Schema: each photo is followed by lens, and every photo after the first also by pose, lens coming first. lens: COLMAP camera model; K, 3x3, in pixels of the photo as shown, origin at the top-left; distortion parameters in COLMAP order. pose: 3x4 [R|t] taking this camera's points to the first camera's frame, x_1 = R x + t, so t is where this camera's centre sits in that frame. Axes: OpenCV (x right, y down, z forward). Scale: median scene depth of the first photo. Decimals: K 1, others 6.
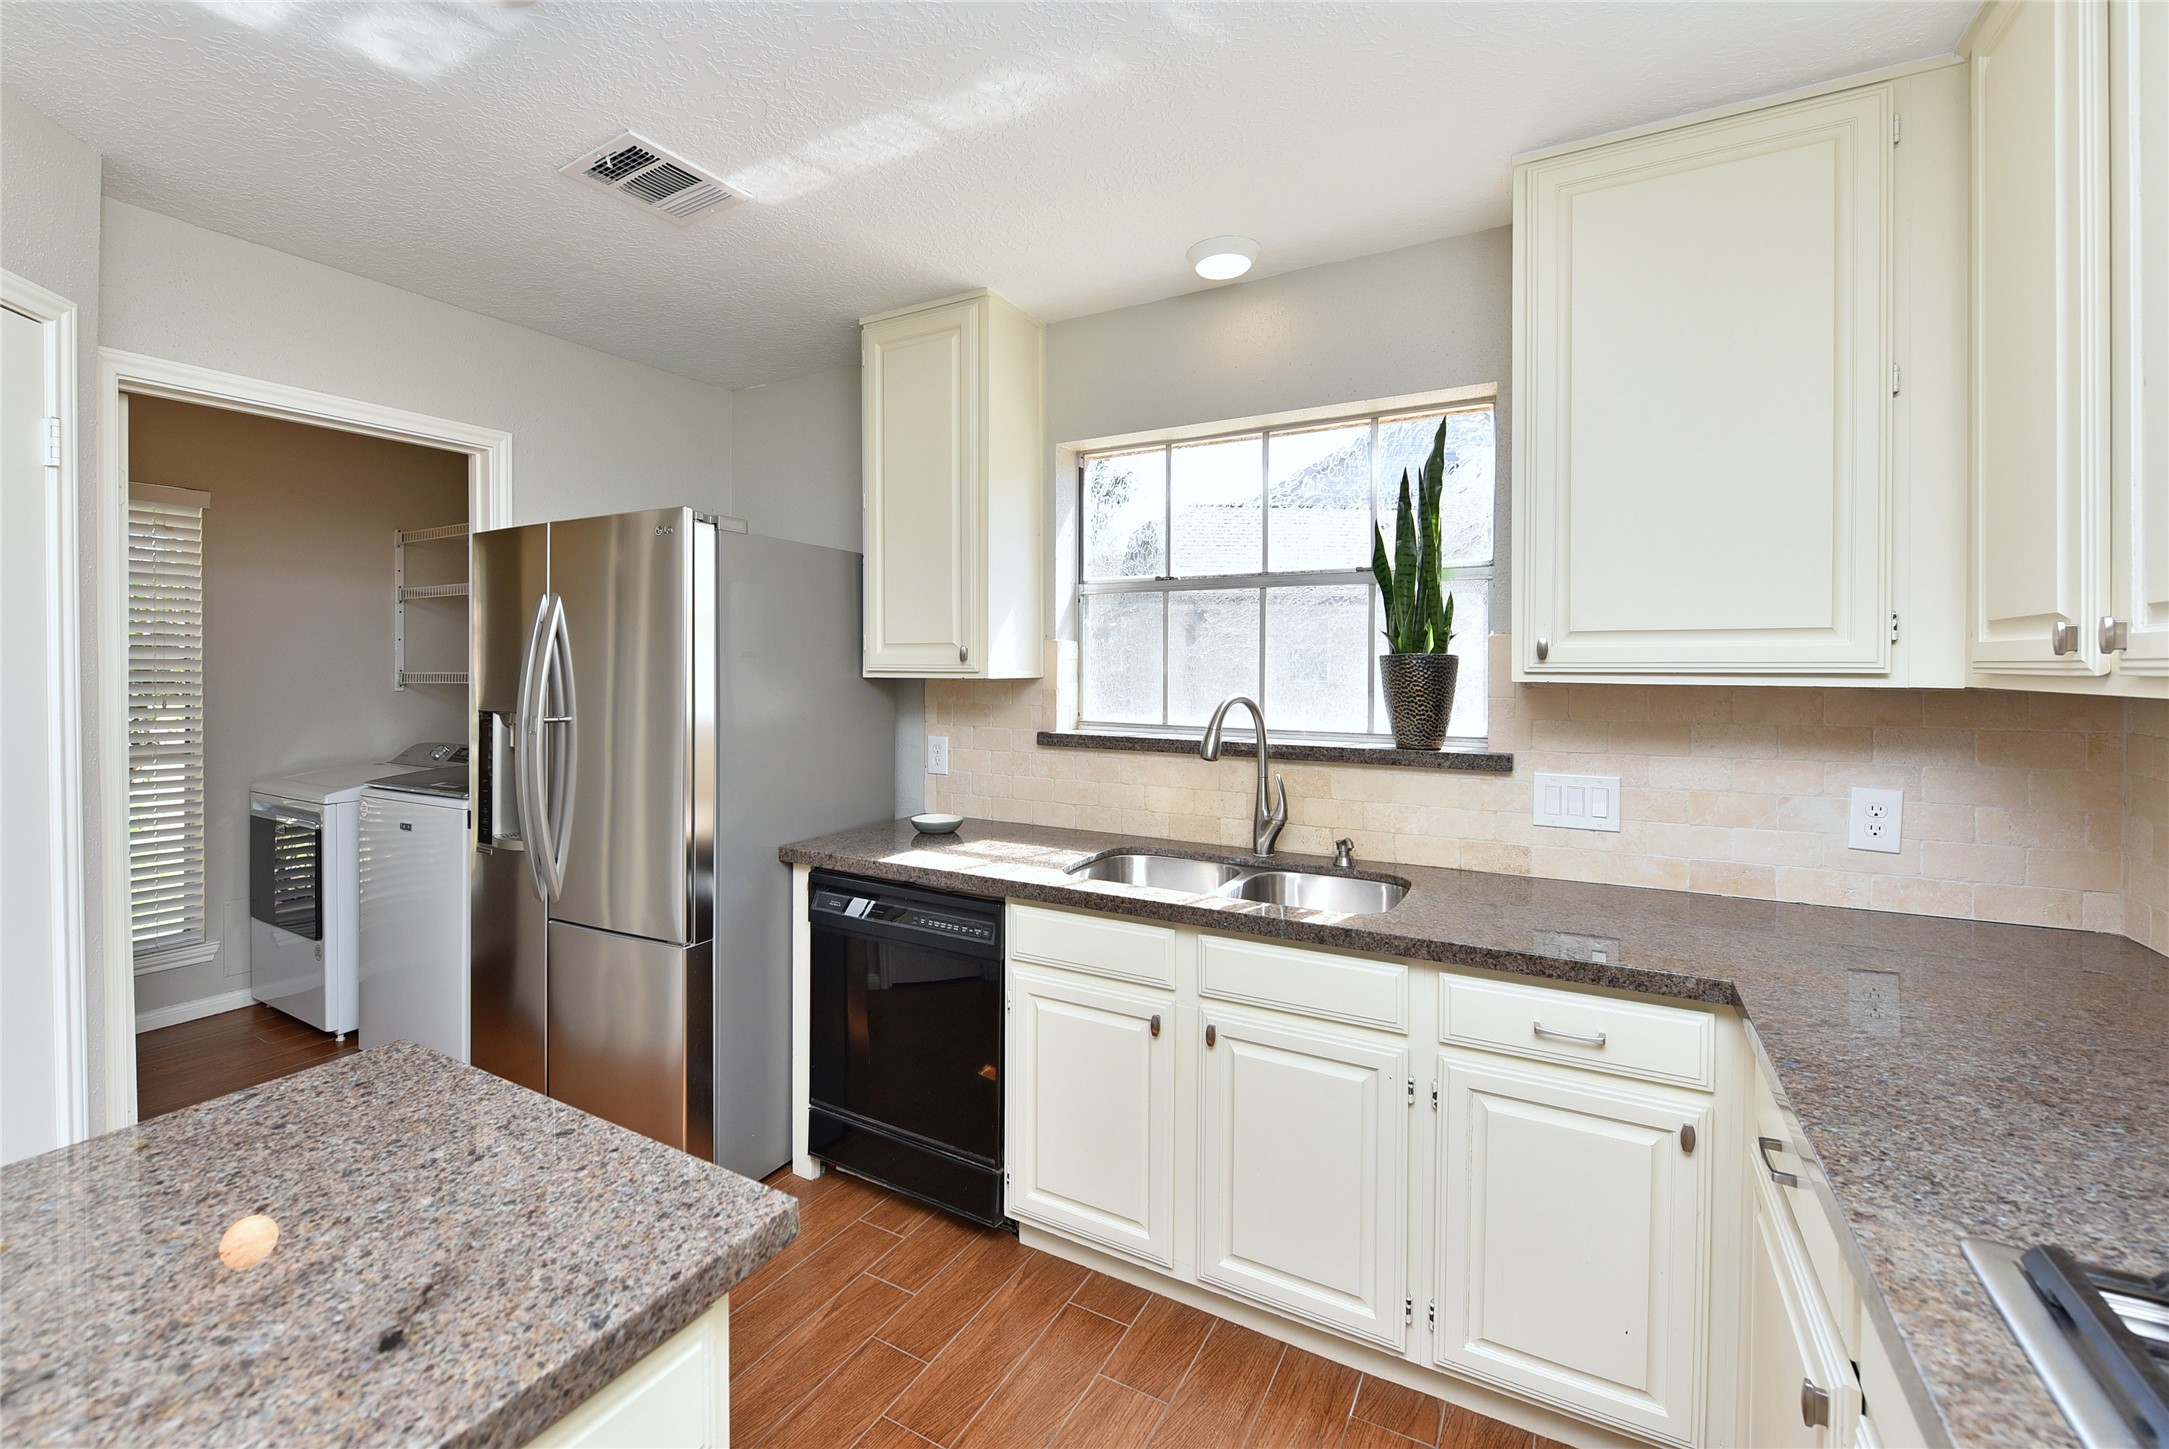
lens RADIAL K [[919.7, 0, 1027.3], [0, 919.7, 676.5], [0, 0, 1]] dist [-0.009760, 0.000001]
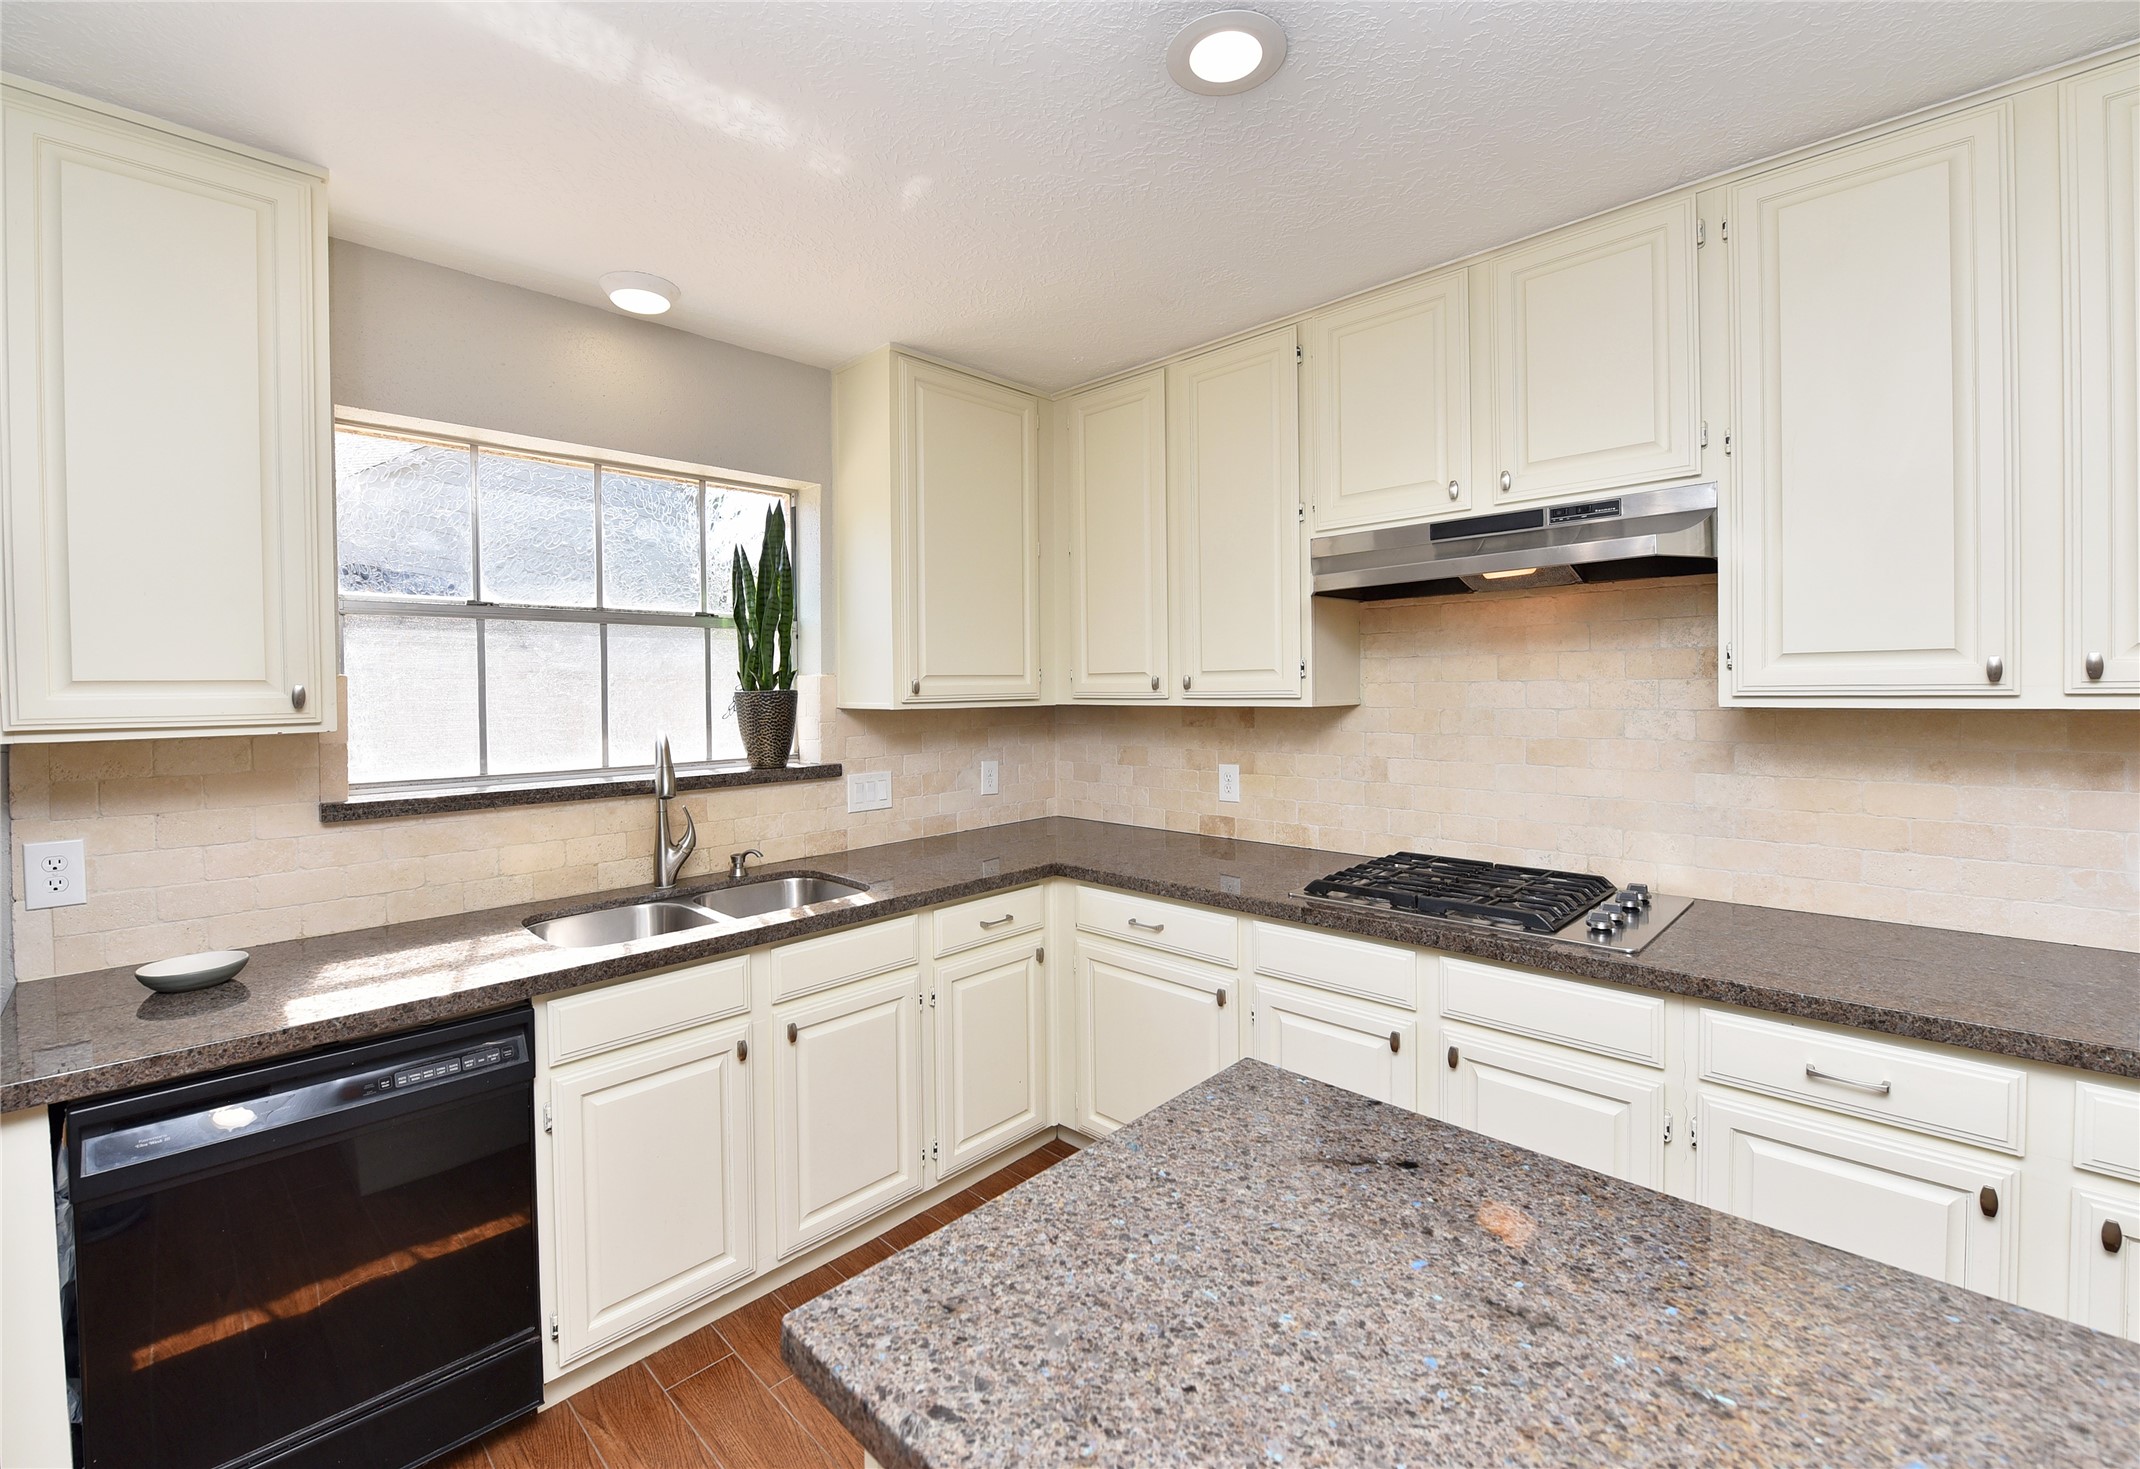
lens RADIAL K [[902.7, 0, 1059.8], [0, 902.7, 708.5], [0, 0, 1]] dist [-0.013214, -0.000047]
pose [[0.235208, -0.031899, 0.971422, -0.642677], [0.025543, 0.999319, 0.026631, -0.022007], [-0.971609, 0.018549, 0.235862, 0.341558]]
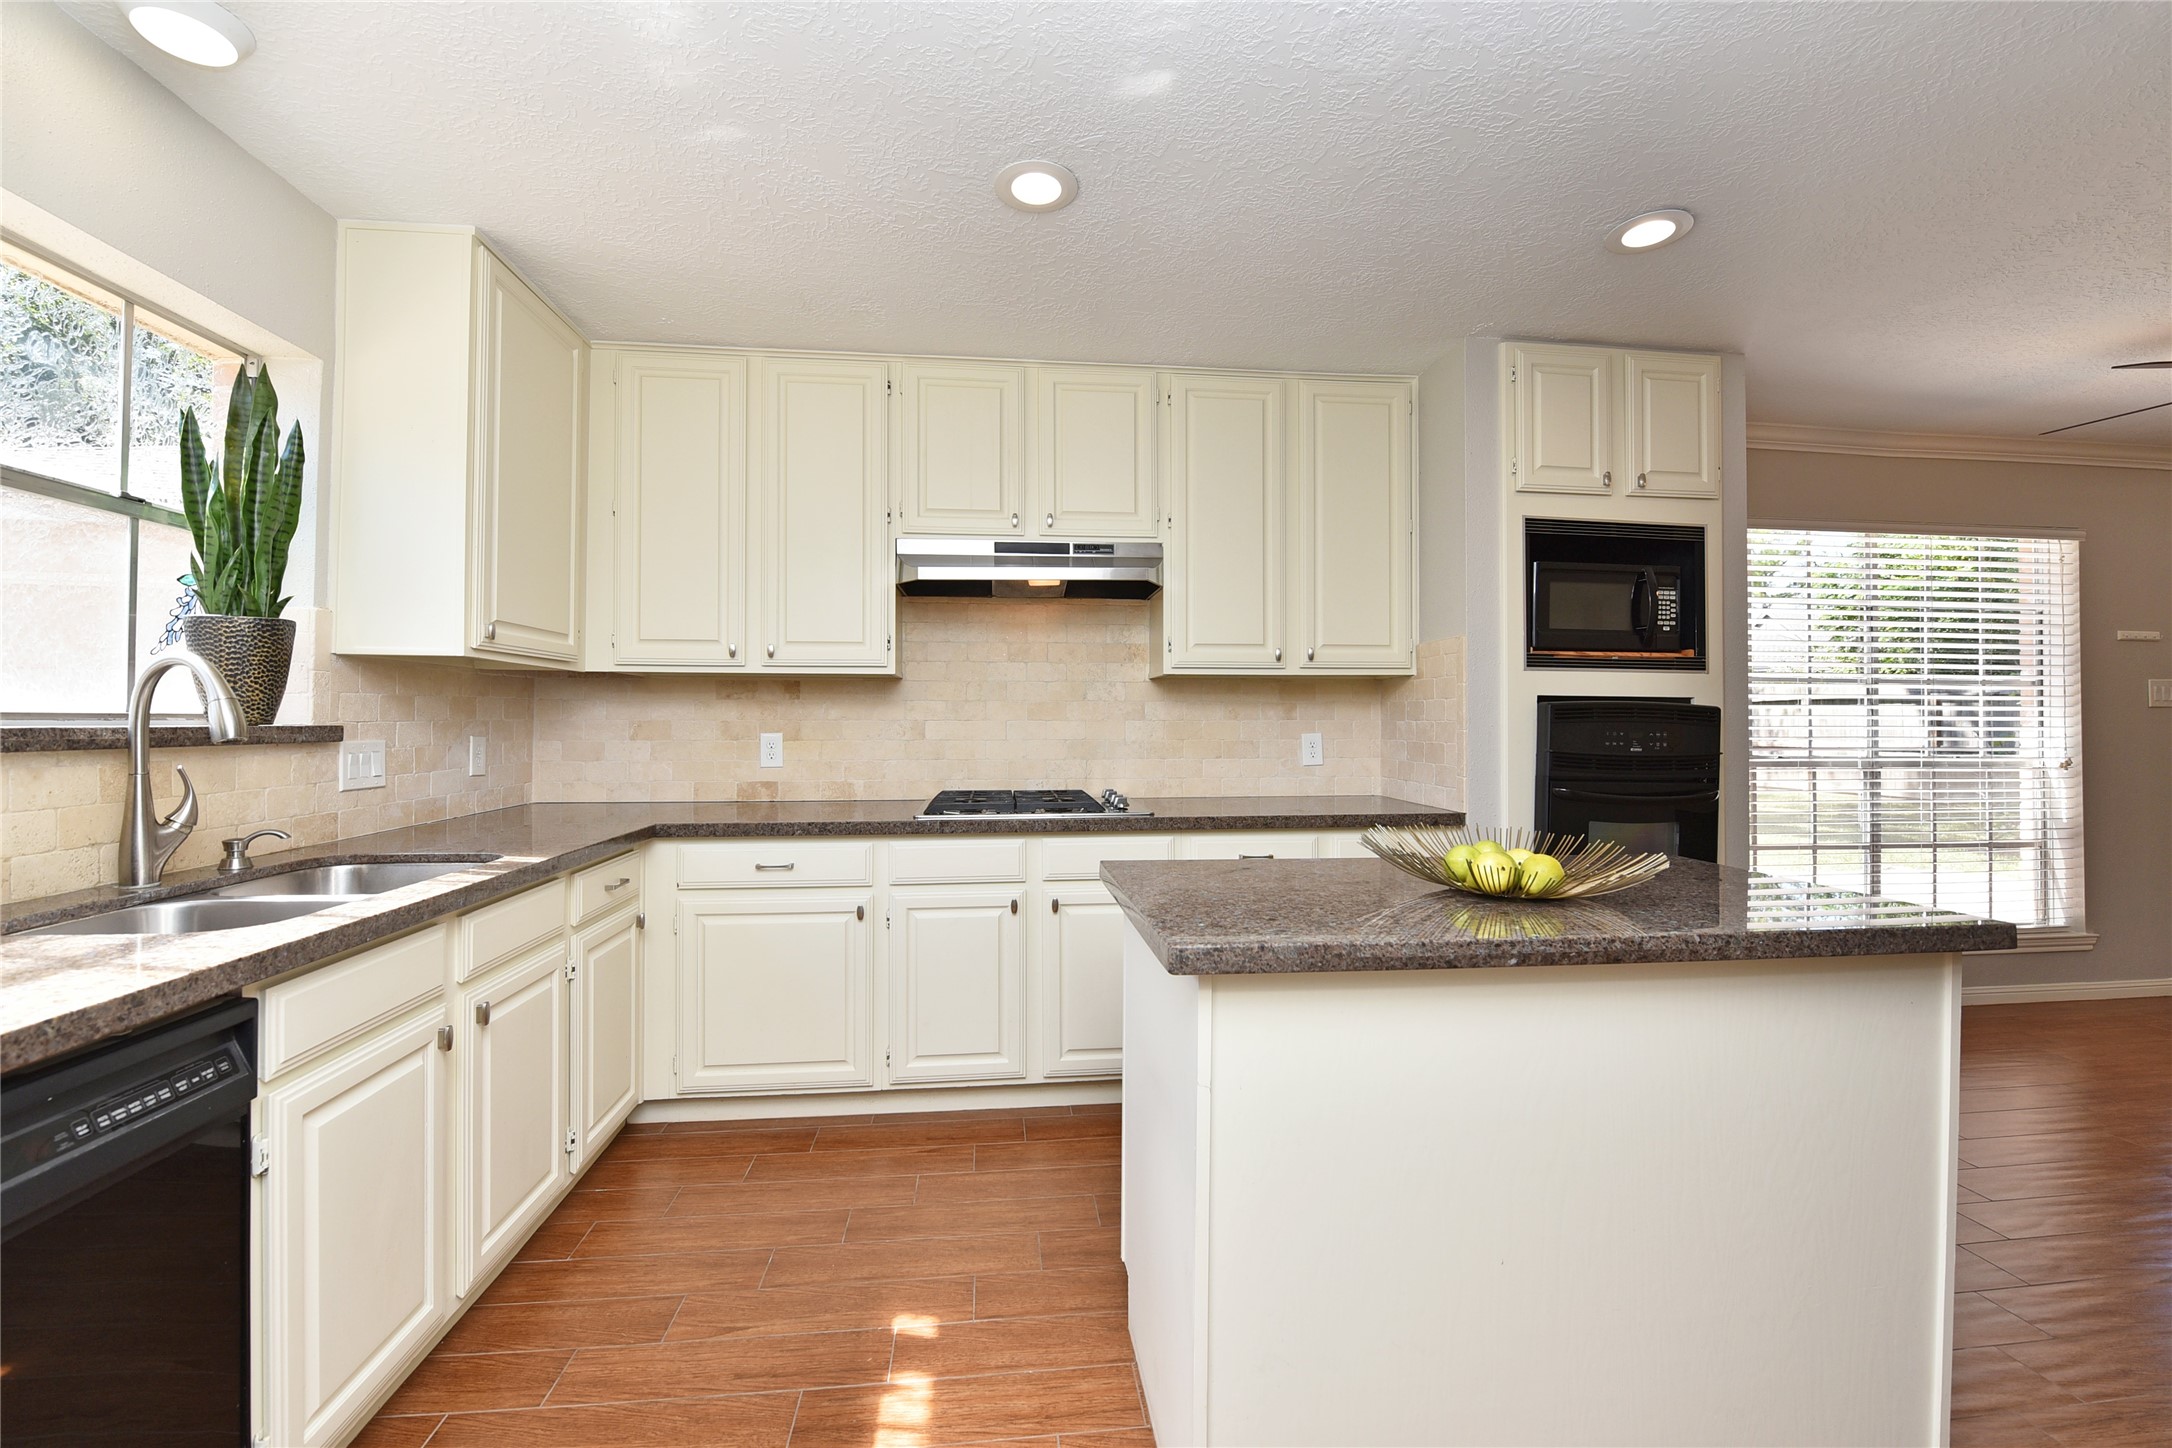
lens RADIAL K [[890.2, 0, 1088.6], [0, 890.2, 713.8], [0, 0, 1]] dist [-0.011855, -0.001037]
pose [[-0.605878, 0.001083, 0.795557, -0.736704], [0.005268, 0.999983, 0.002651, 0.068664], [-0.795540, 0.005797, -0.605873, 0.865691]]
